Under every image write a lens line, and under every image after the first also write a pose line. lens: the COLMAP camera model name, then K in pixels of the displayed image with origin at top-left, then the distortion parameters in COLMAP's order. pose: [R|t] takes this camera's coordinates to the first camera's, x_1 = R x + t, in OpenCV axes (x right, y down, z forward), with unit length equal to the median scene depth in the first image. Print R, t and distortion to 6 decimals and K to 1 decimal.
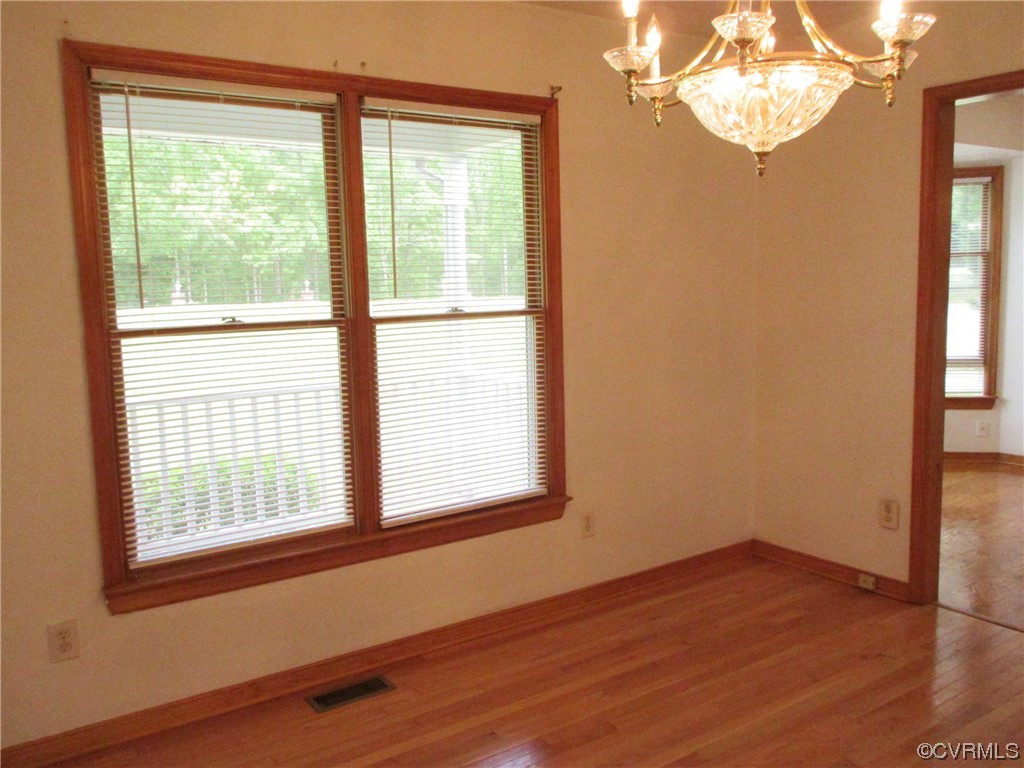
lens RADIAL K [[877.3, 0, 517.6], [0, 877.3, 386.8], [0, 0, 1]] dist [0.002672, 0.025188]
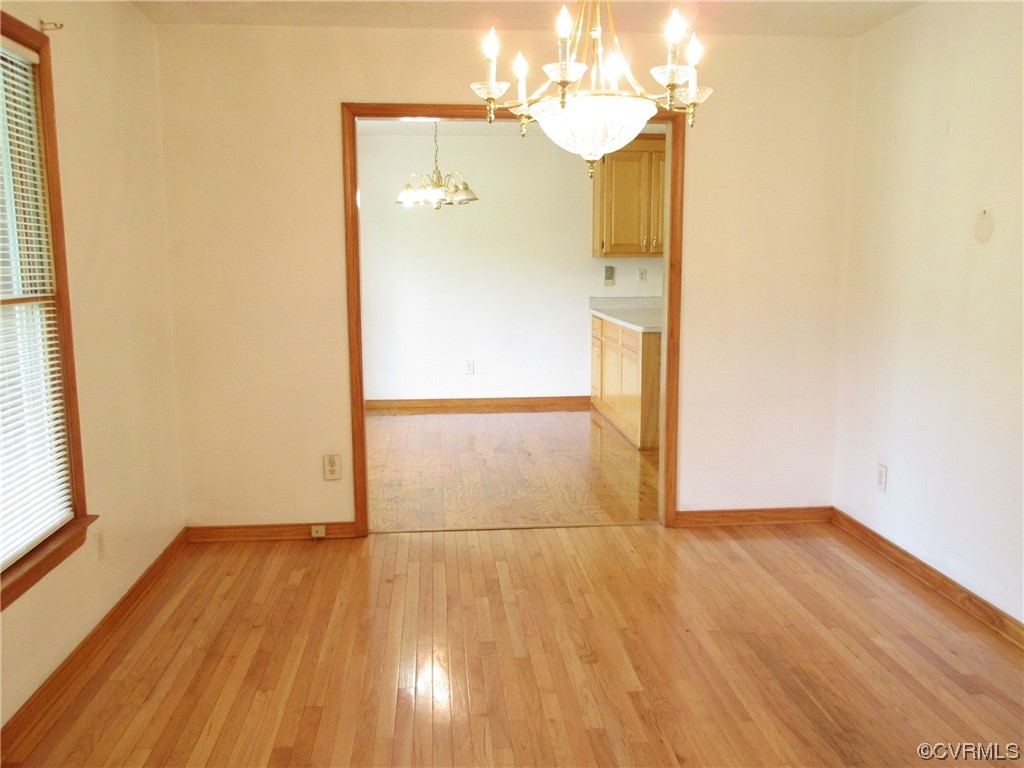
lens RADIAL K [[877.3, 0, 516.6], [0, 877.3, 387.4], [0, 0, 1]] dist [0.002672, 0.025188]
pose [[0.501977, -0.110266, 0.857823, -0.450487], [0.101680, 0.992485, 0.068075, -0.013933], [-0.858883, 0.053051, 0.509417, 0.209371]]
